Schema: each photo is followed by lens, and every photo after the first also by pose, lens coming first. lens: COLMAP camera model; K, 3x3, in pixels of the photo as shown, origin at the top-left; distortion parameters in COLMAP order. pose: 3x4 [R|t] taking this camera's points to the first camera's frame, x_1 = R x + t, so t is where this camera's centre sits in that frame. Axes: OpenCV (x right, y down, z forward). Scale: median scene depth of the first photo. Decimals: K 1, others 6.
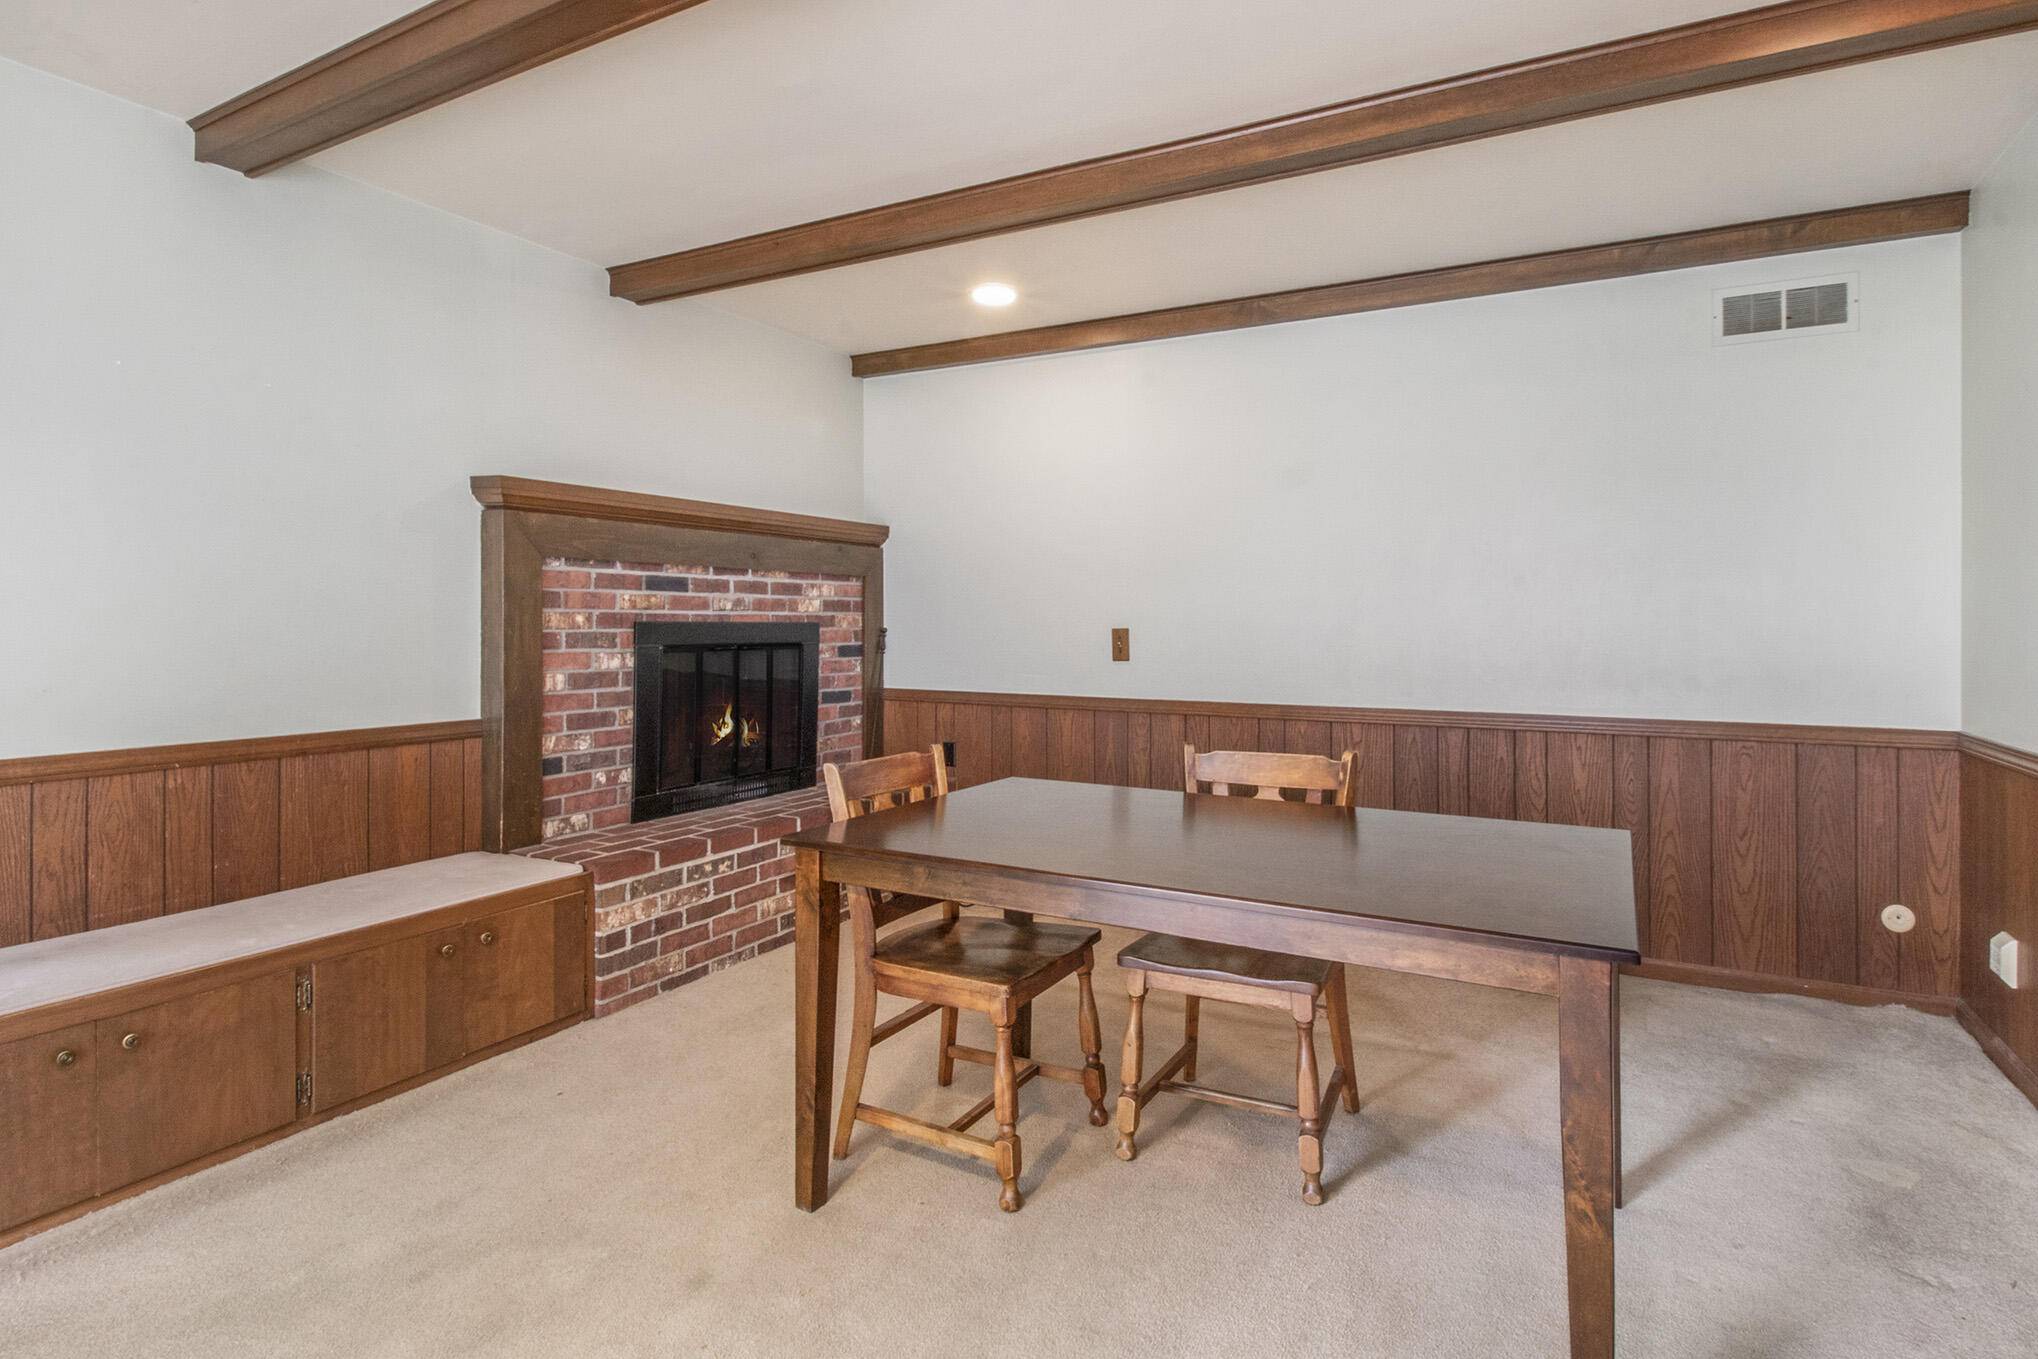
lens RADIAL K [[999.2, 0, 1029.8], [0, 999.2, 621.6], [0, 0, 1]] dist [-0.013007, -0.000533]
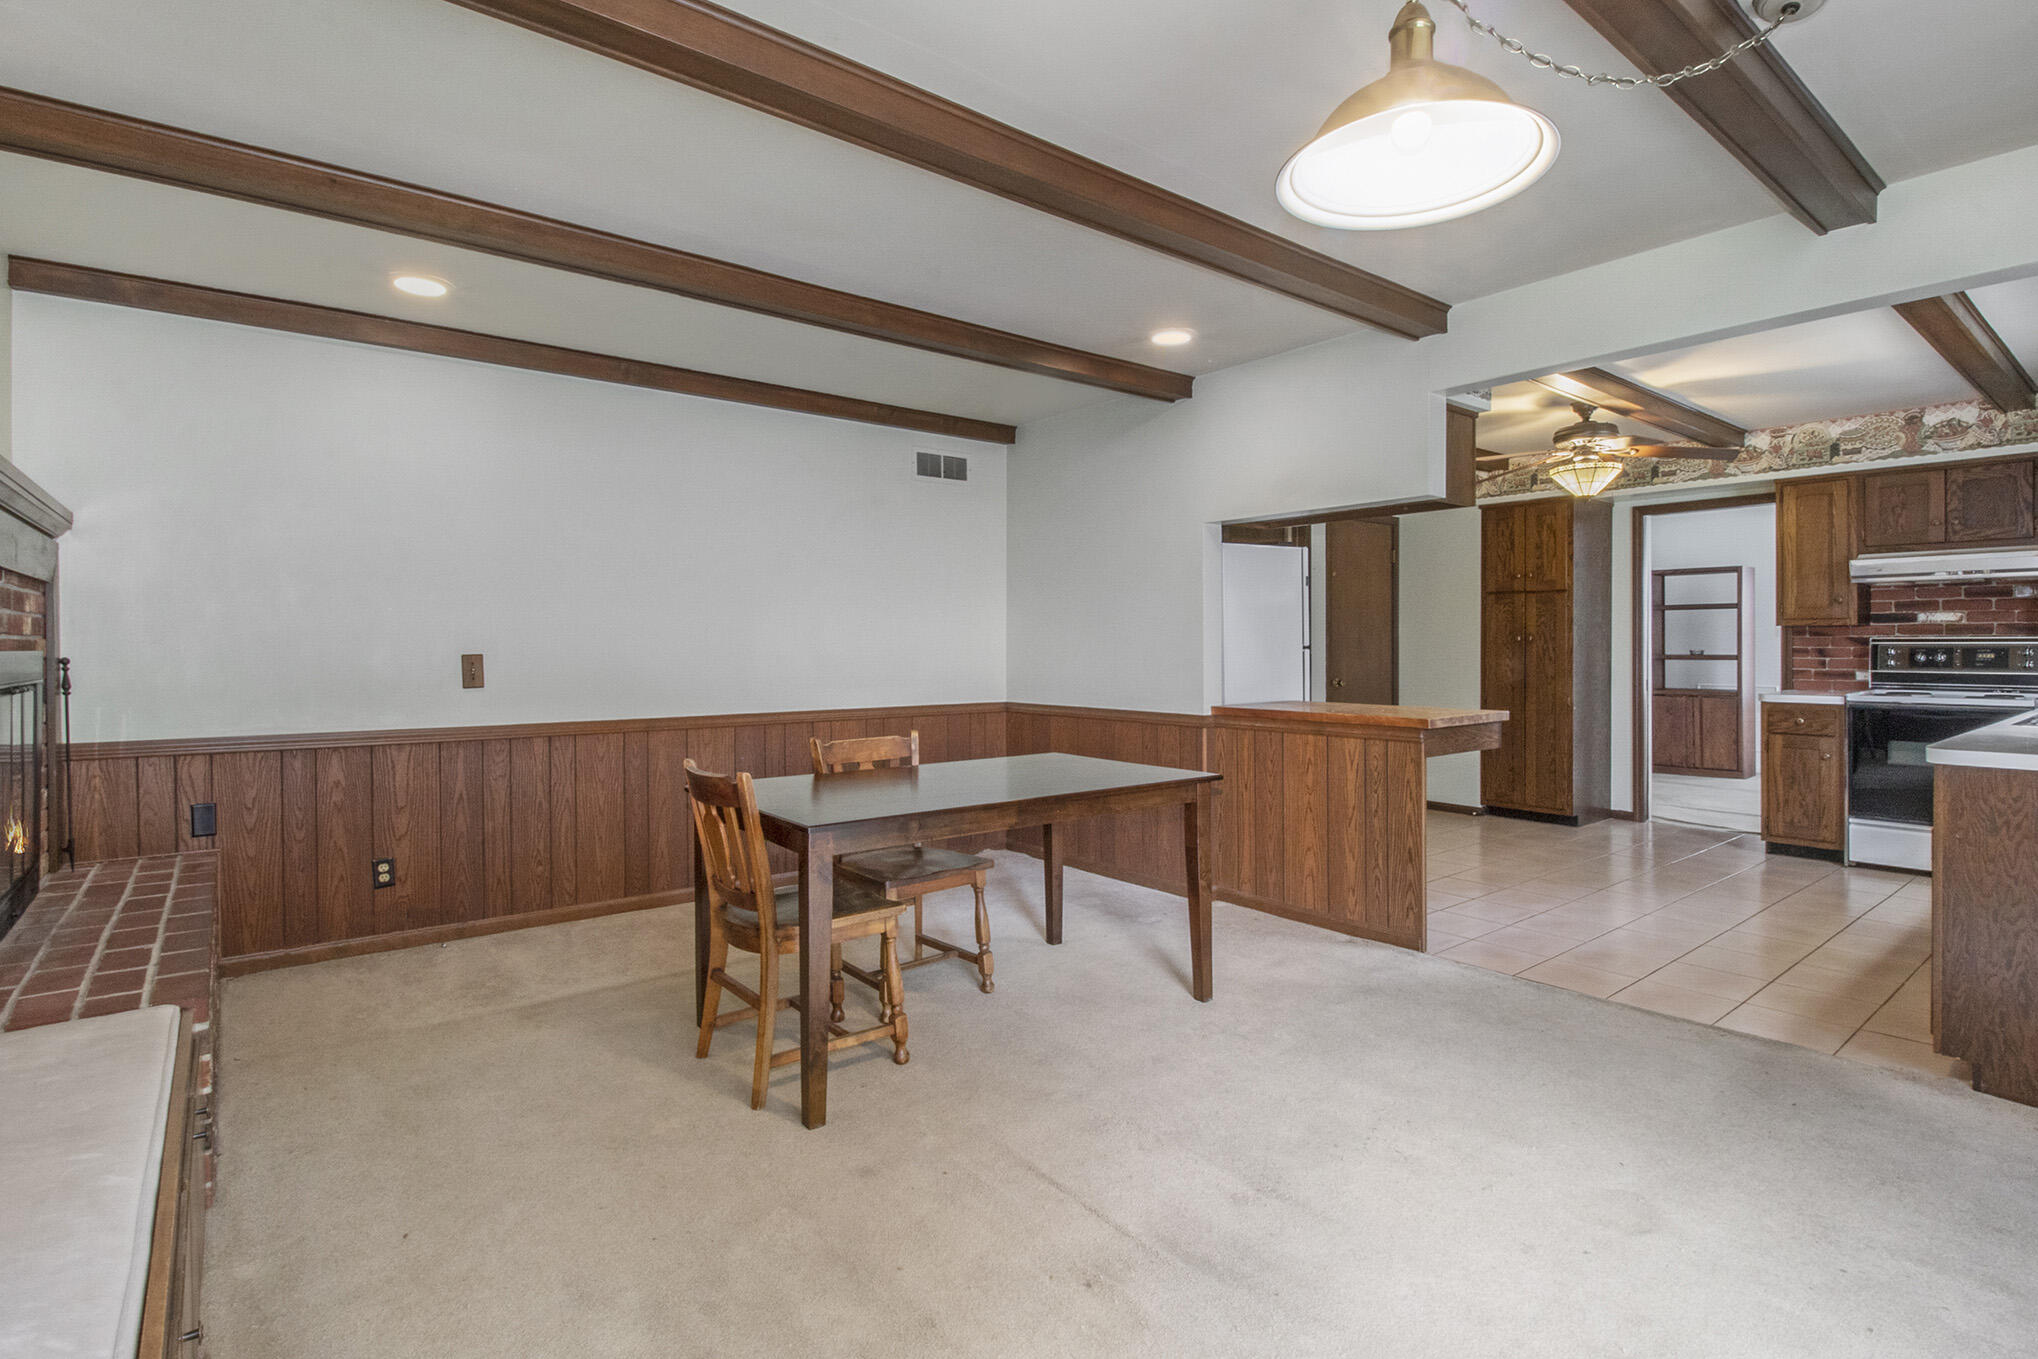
lens RADIAL K [[999.2, 0, 1029.8], [0, 999.2, 621.6], [0, 0, 1]] dist [-0.013007, -0.000533]
pose [[0.392799, 0.018920, 0.919430, -0.789898], [0.003158, 0.999755, -0.021922, -0.002608], [-0.919619, 0.011514, 0.392643, 0.169290]]
